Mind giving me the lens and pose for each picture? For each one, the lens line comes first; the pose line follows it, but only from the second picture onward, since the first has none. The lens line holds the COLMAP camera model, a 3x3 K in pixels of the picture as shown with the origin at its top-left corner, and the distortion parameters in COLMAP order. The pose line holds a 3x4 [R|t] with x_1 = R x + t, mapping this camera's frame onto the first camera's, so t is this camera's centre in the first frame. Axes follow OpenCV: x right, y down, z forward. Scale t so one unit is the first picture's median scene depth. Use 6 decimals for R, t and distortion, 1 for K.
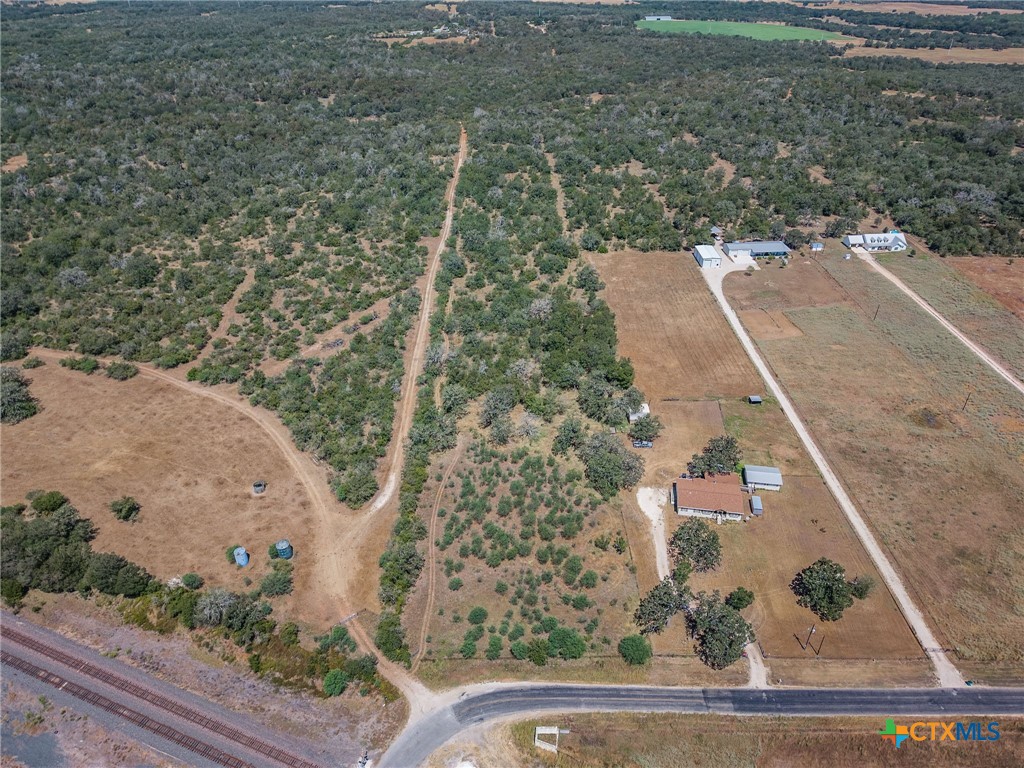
lens RADIAL K [[709.4, 0, 512.8], [0, 709.4, 381.7], [0, 0, 1]] dist [0.022516, -0.021559]
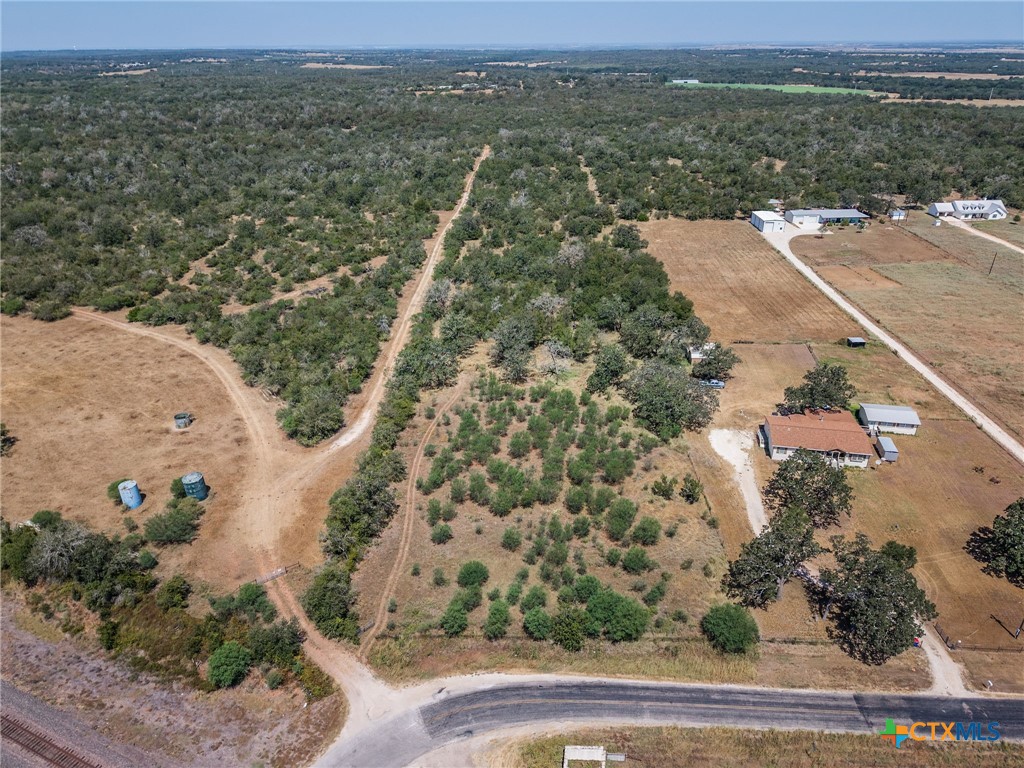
lens RADIAL K [[709.4, 0, 512.9], [0, 709.4, 385.5], [0, 0, 1]] dist [0.022516, -0.021559]
pose [[0.999321, 0.015559, -0.033384, 0.004022], [-0.018751, 0.995056, -0.097533, 0.175724], [0.031702, 0.098093, 0.994672, 0.282050]]
